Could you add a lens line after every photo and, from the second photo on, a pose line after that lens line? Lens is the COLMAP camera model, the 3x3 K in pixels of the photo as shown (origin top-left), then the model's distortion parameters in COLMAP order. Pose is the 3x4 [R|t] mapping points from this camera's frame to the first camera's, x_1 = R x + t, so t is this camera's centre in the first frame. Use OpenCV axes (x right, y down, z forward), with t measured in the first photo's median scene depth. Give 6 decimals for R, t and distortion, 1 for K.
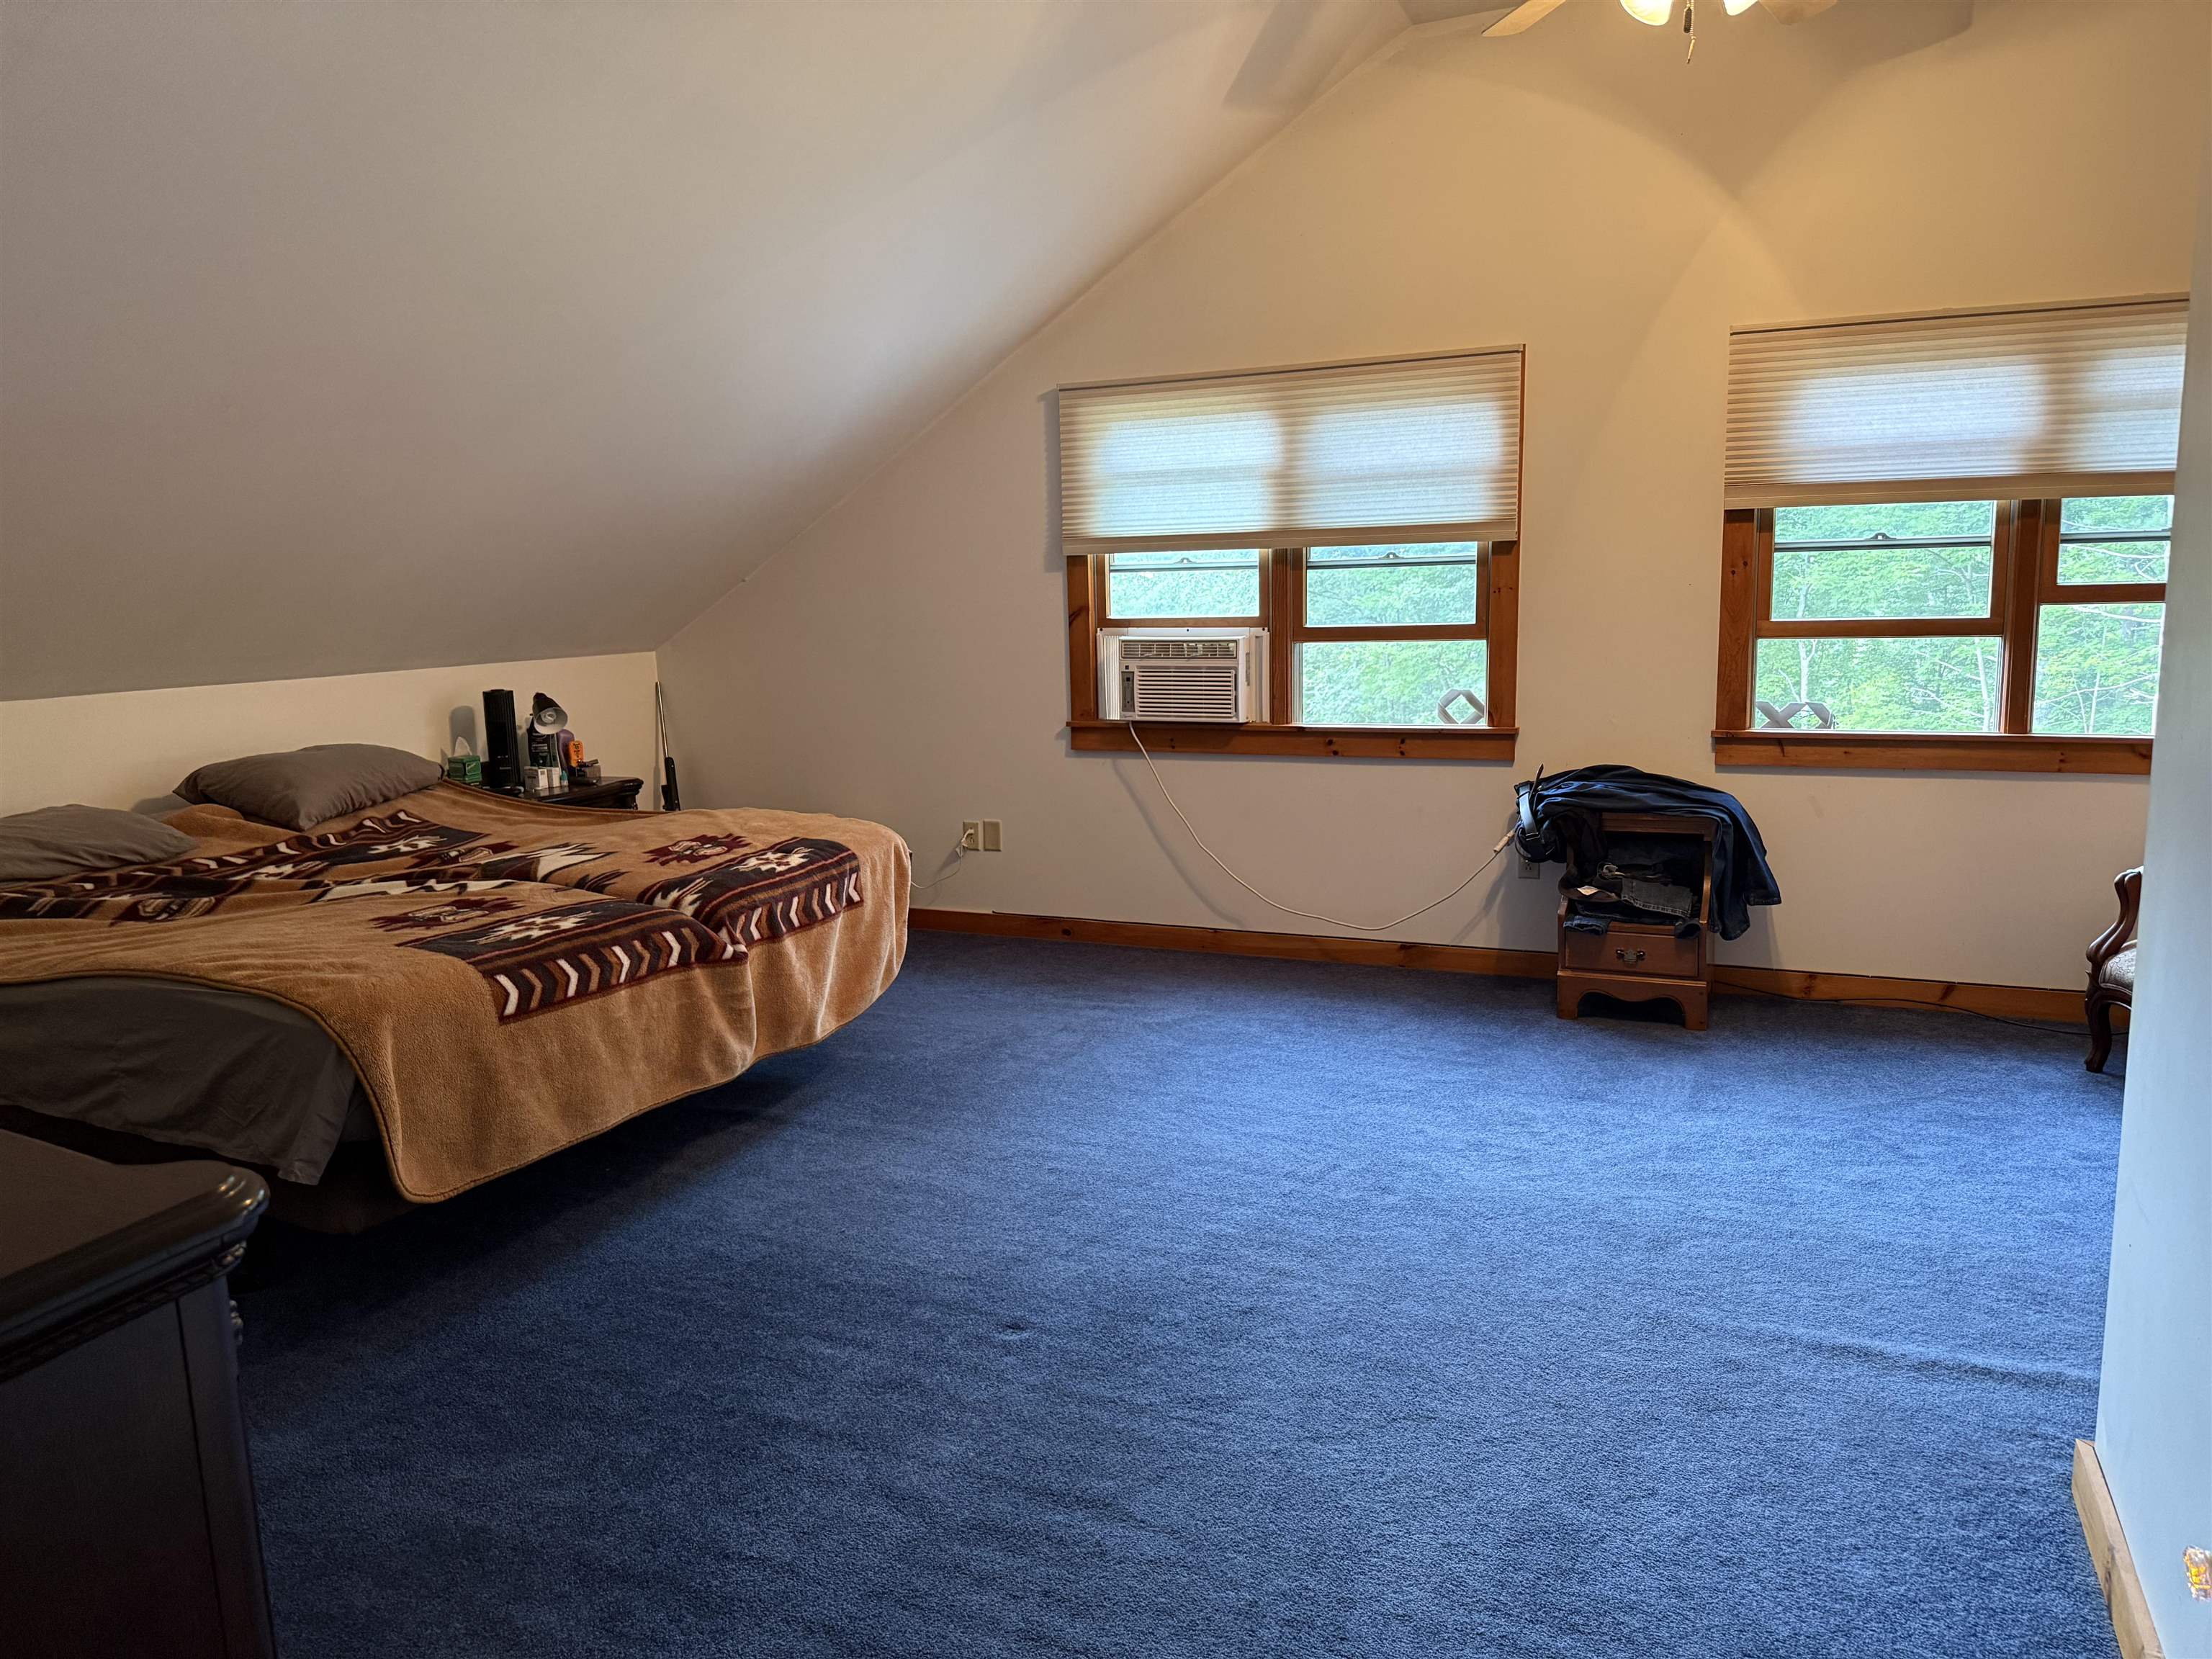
lens RADIAL K [[1562.9, 0, 1094.4], [0, 1562.9, 847.1], [0, 0, 1]] dist [0.051775, -0.062387]
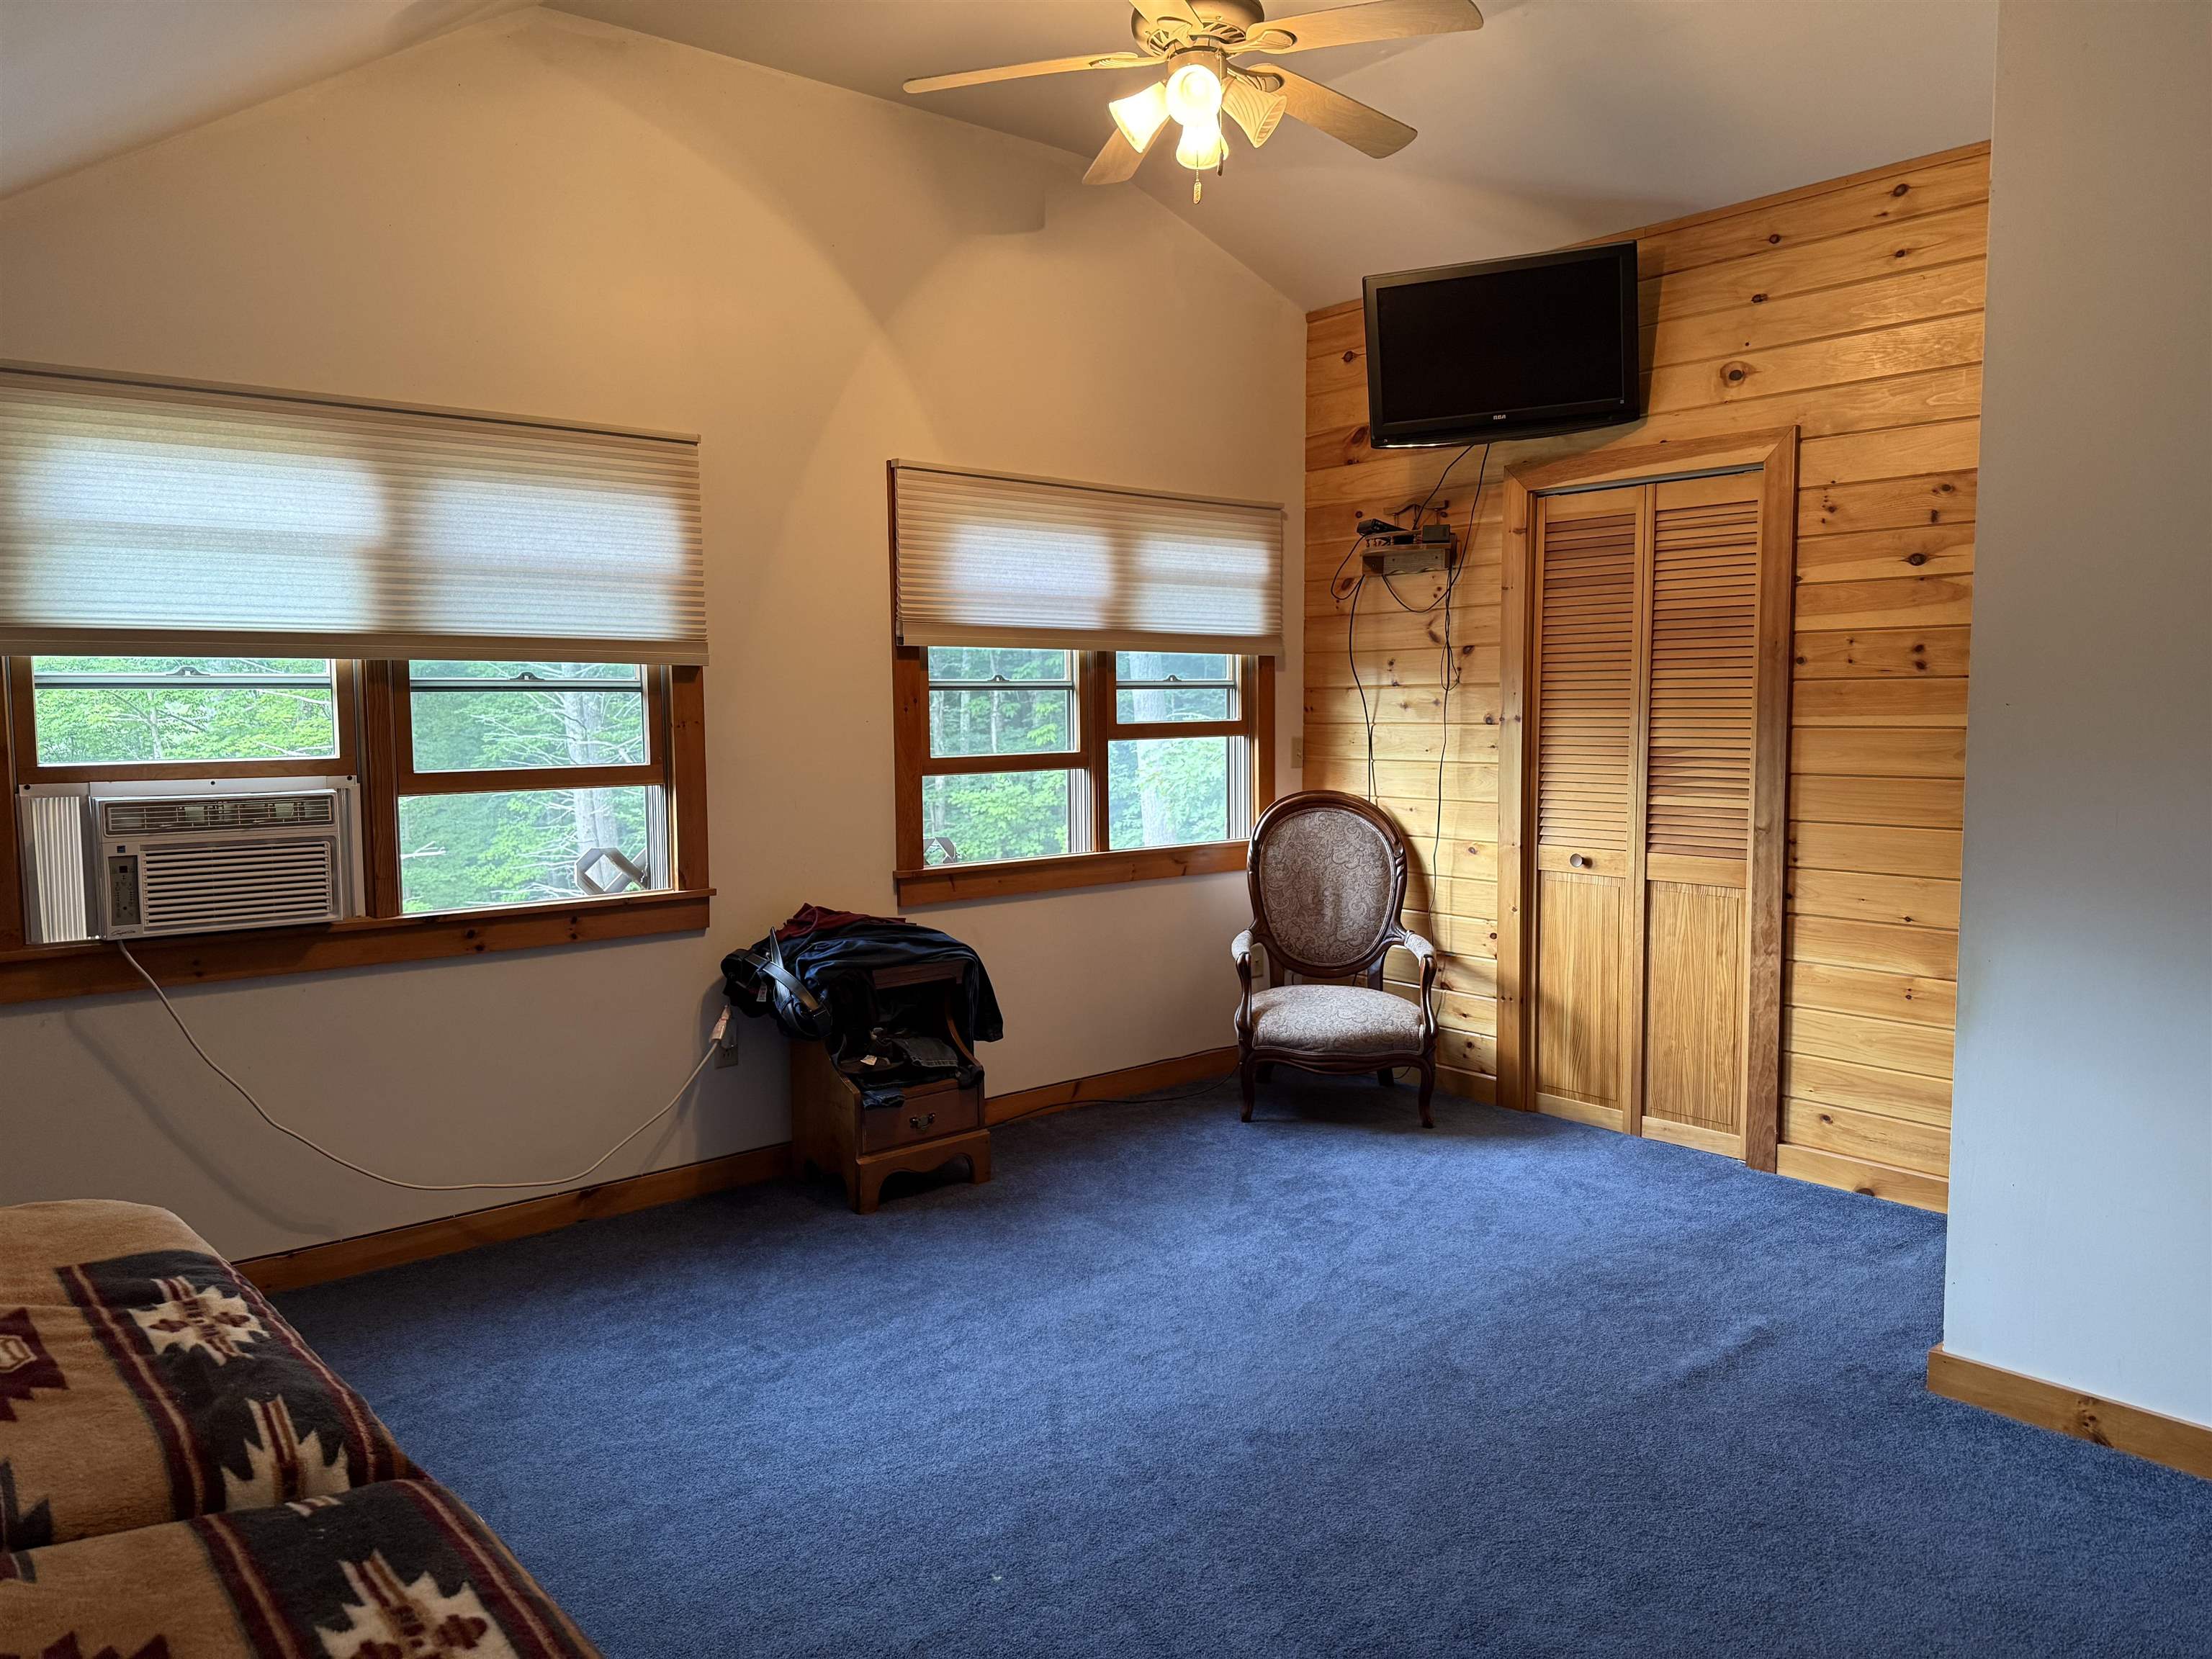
lens RADIAL K [[1562.9, 0, 1102.7], [0, 1562.9, 817.8], [0, 0, 1]] dist [0.051775, -0.062387]
pose [[0.408557, -0.047528, 0.911495, -0.403601], [0.146157, 0.989163, -0.013934, -0.071760], [-0.900955, 0.138914, 0.411076, 0.472709]]
